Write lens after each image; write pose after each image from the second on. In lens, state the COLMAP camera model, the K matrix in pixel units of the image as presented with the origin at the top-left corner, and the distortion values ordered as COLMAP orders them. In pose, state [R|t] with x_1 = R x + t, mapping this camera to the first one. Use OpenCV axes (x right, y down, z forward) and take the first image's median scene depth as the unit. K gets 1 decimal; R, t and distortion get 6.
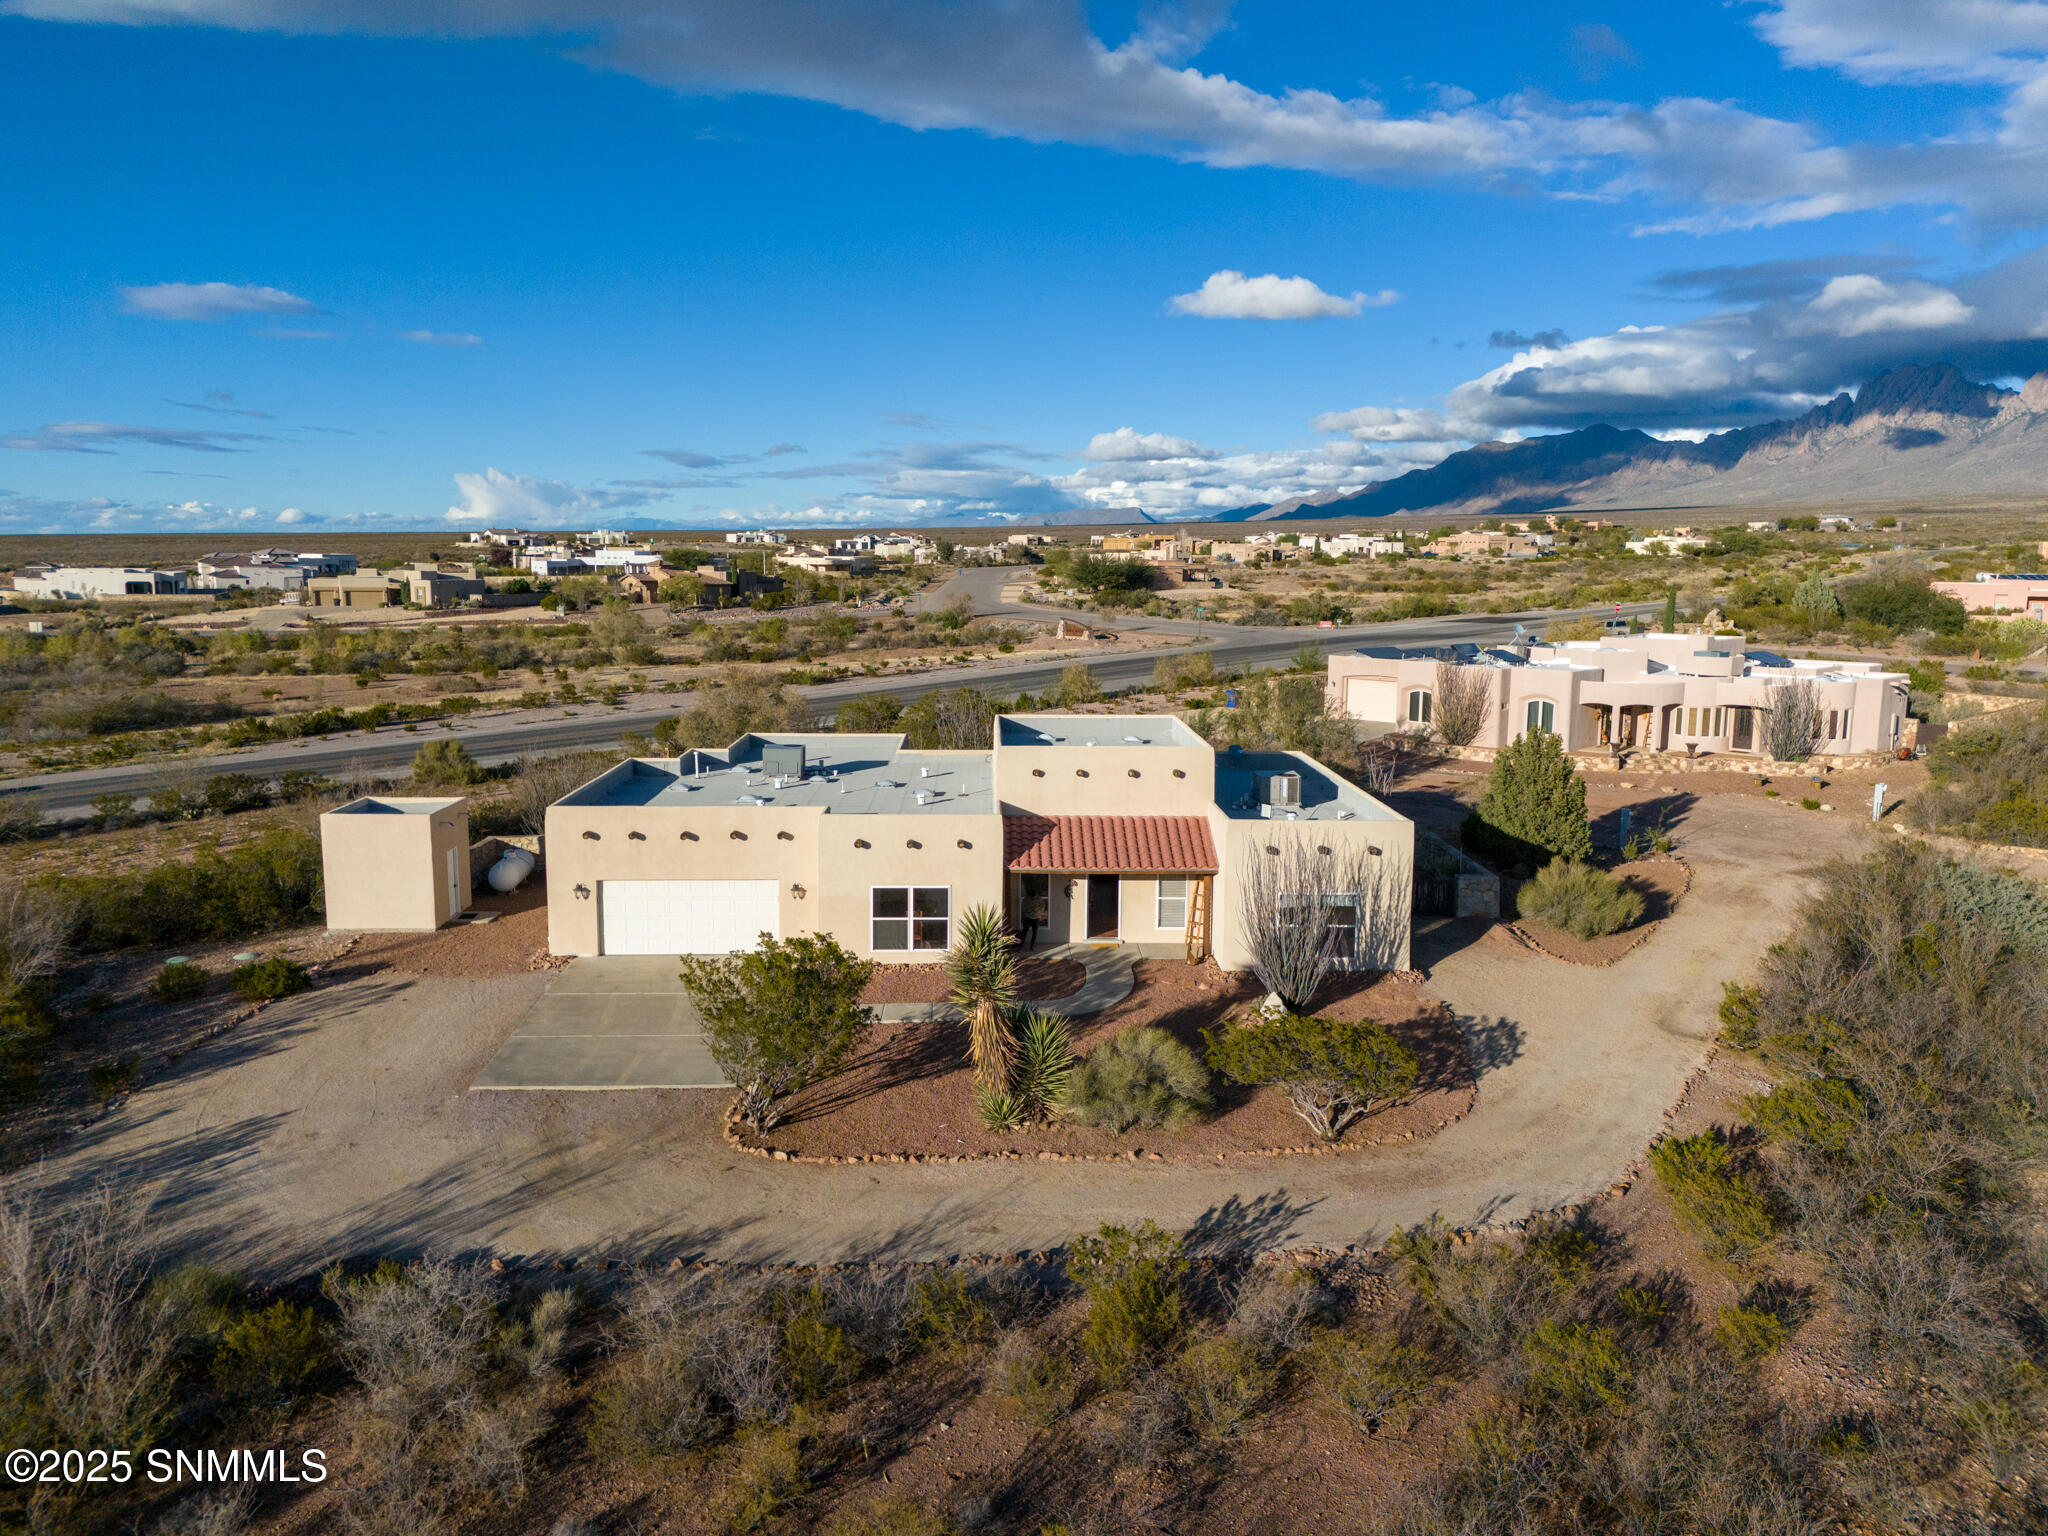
lens RADIAL K [[1505.2, 0, 1016.8], [0, 1505.2, 773.2], [0, 0, 1]] dist [0.080129, -0.060994]
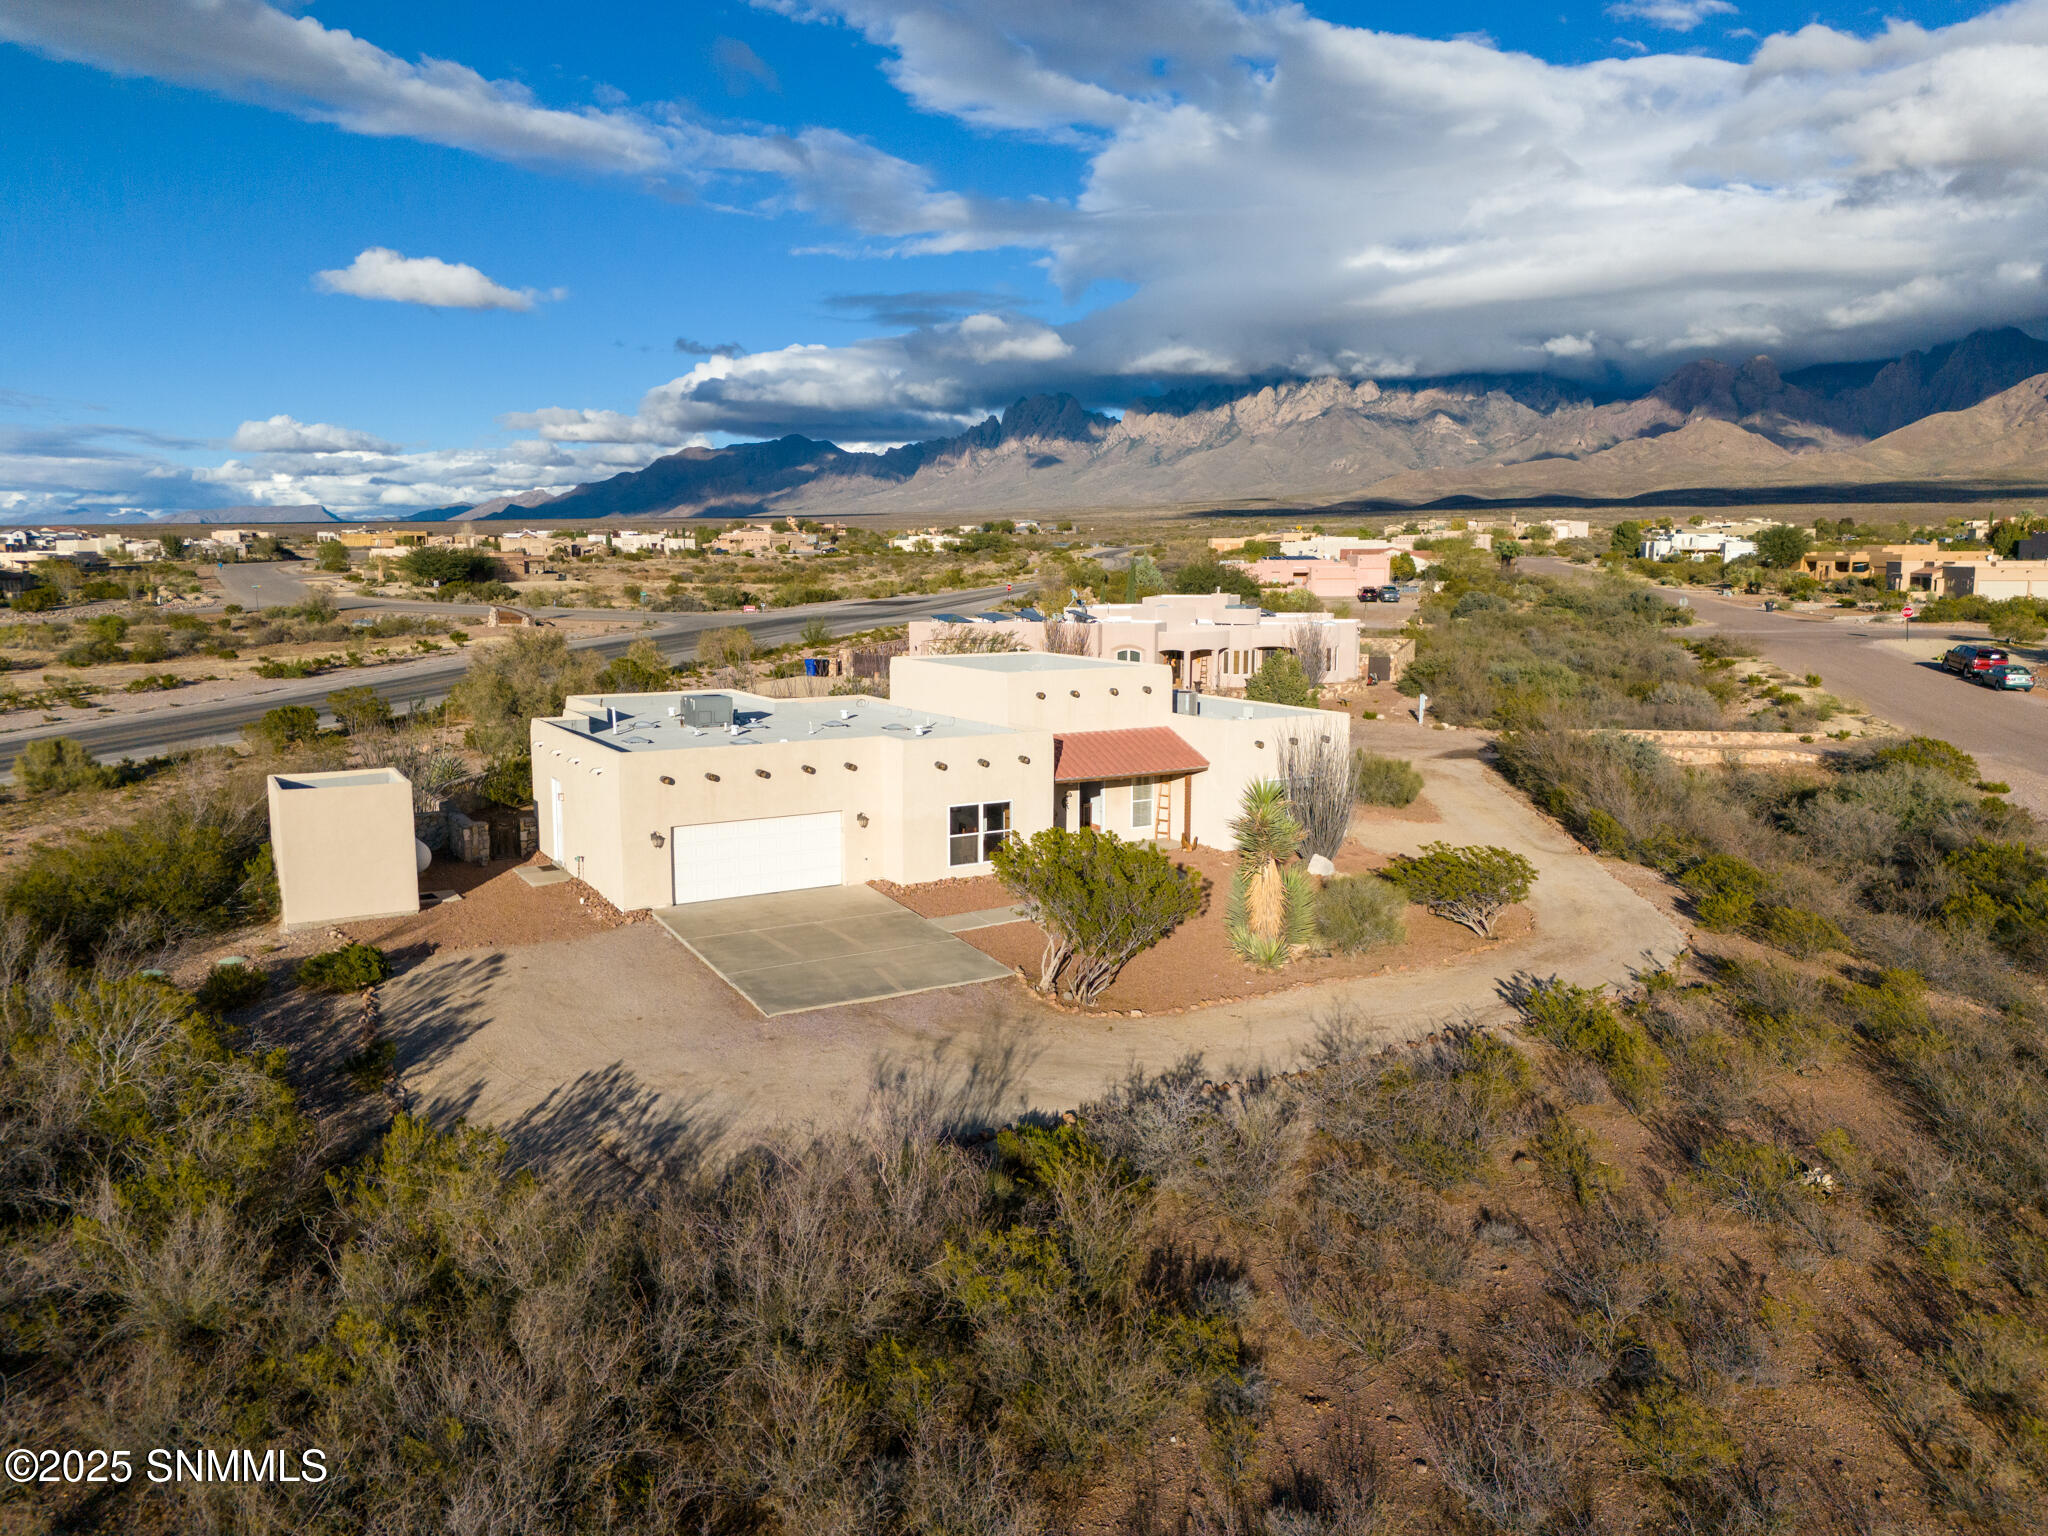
lens RADIAL K [[1505.2, 0, 1017.2], [0, 1505.2, 798.6], [0, 0, 1]] dist [0.080129, -0.060994]
pose [[0.877497, -0.084690, 0.472046, -0.495230], [0.077858, 0.996384, 0.034029, 0.034544], [-0.473221, 0.006892, 0.880917, 0.048080]]
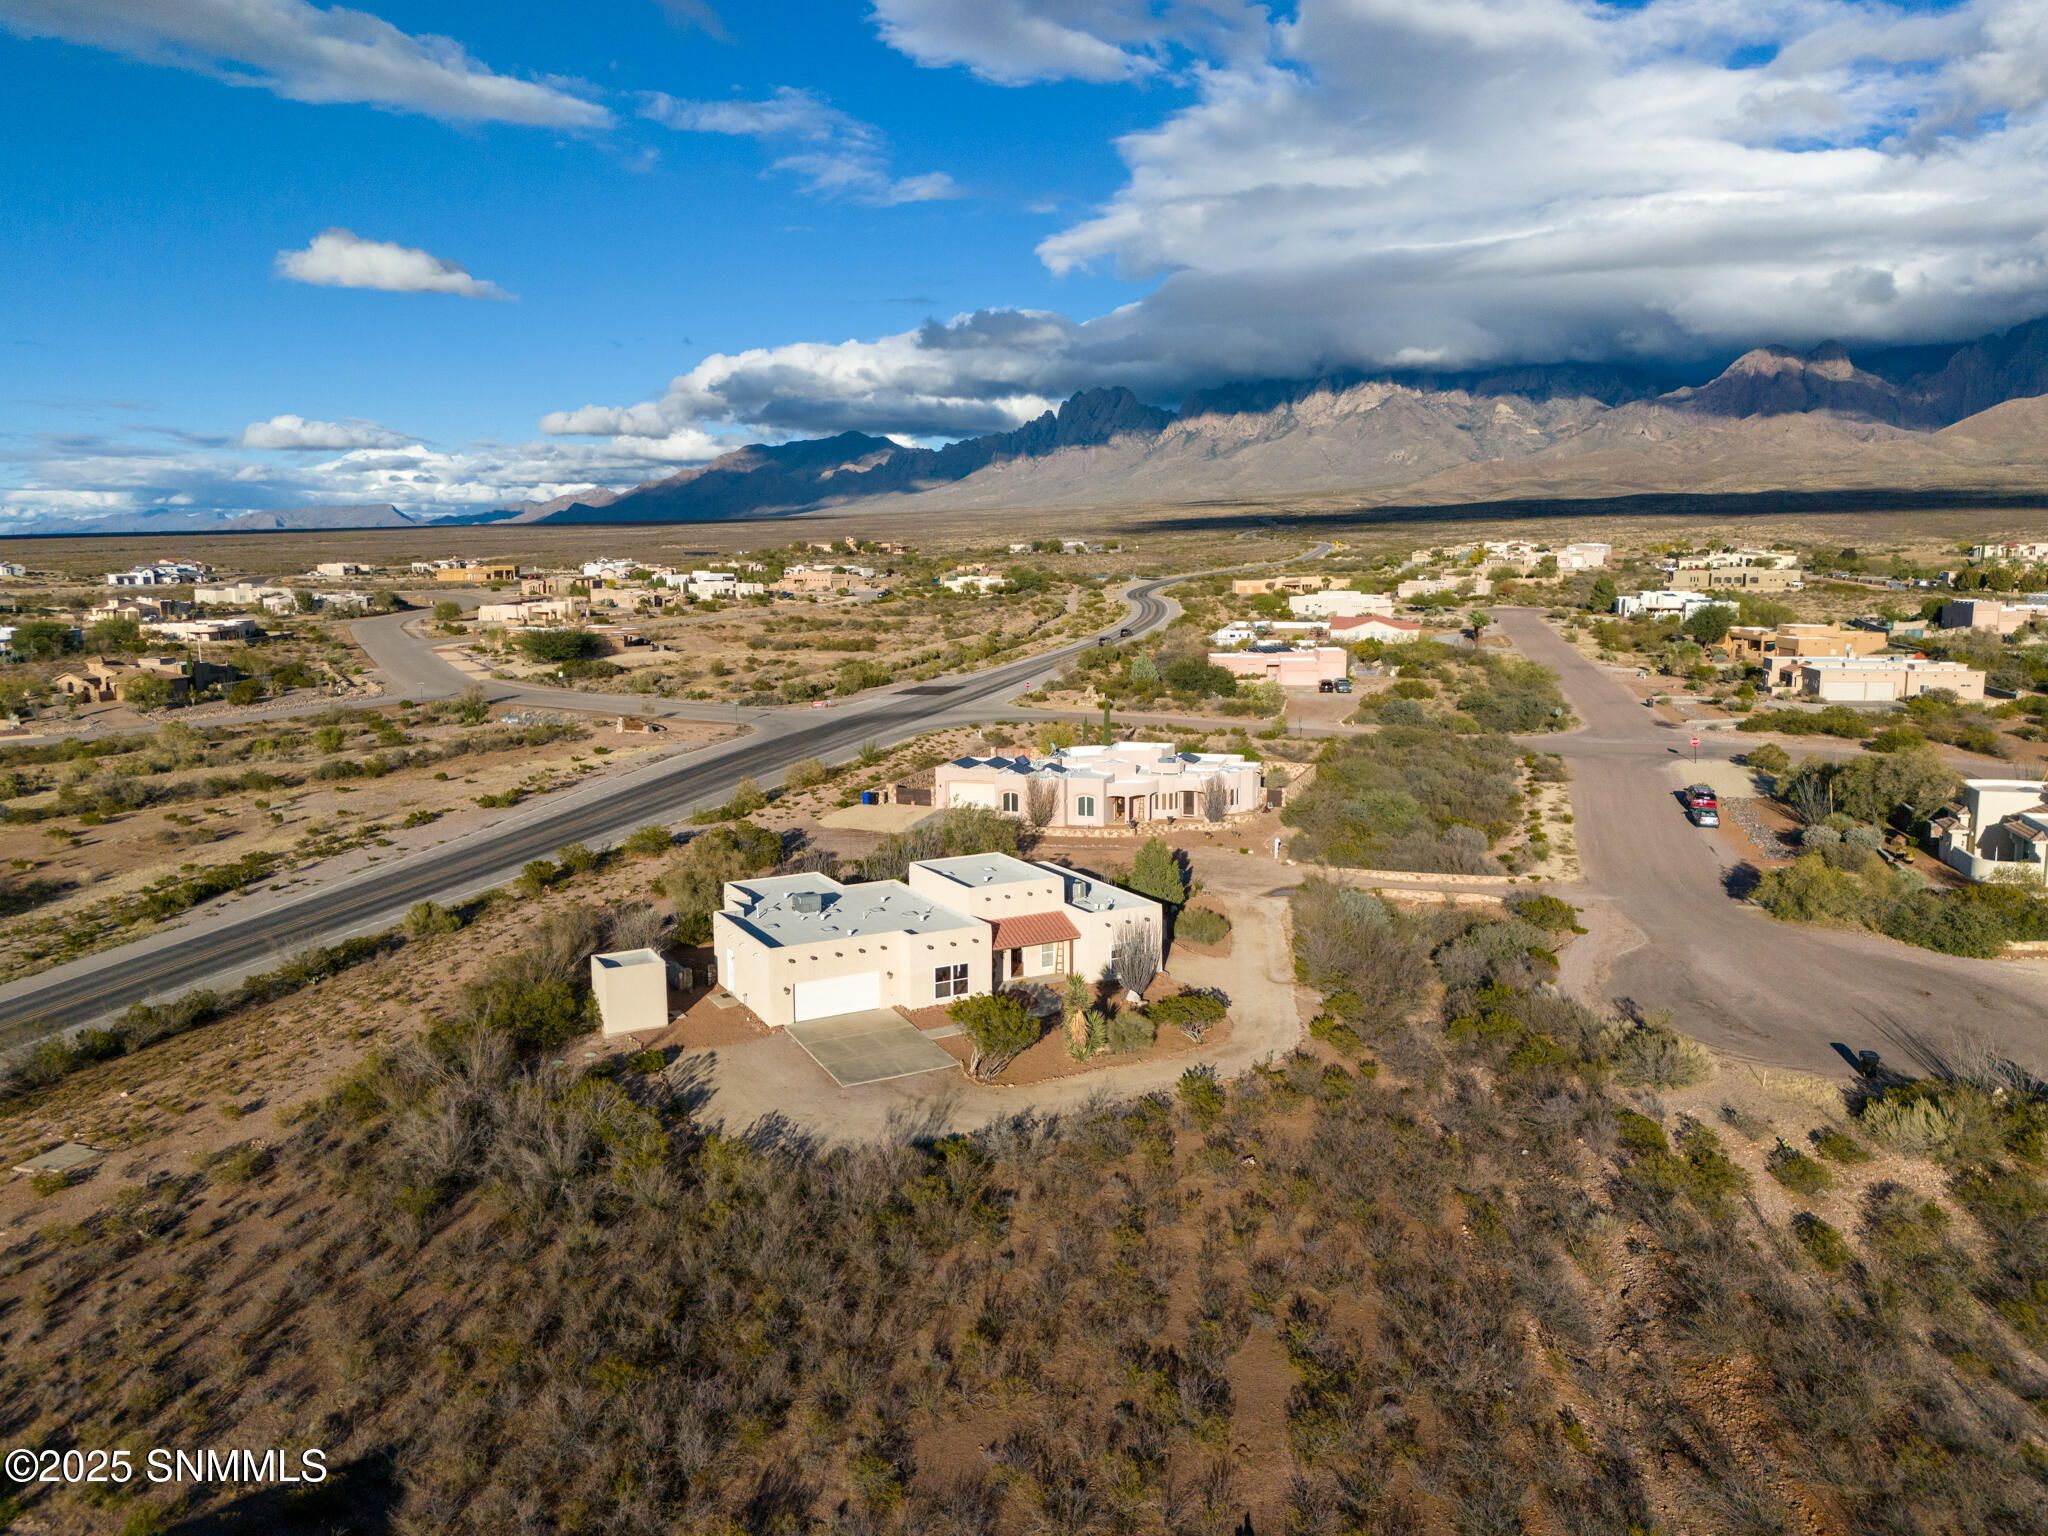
lens RADIAL K [[1505.2, 0, 1017.0], [0, 1505.2, 767.6], [0, 0, 1]] dist [0.080129, -0.060994]
pose [[0.894622, -0.078588, 0.439858, -0.779819], [0.080195, 0.996667, 0.014963, -0.192547], [-0.439568, 0.021888, 0.897942, -0.783093]]
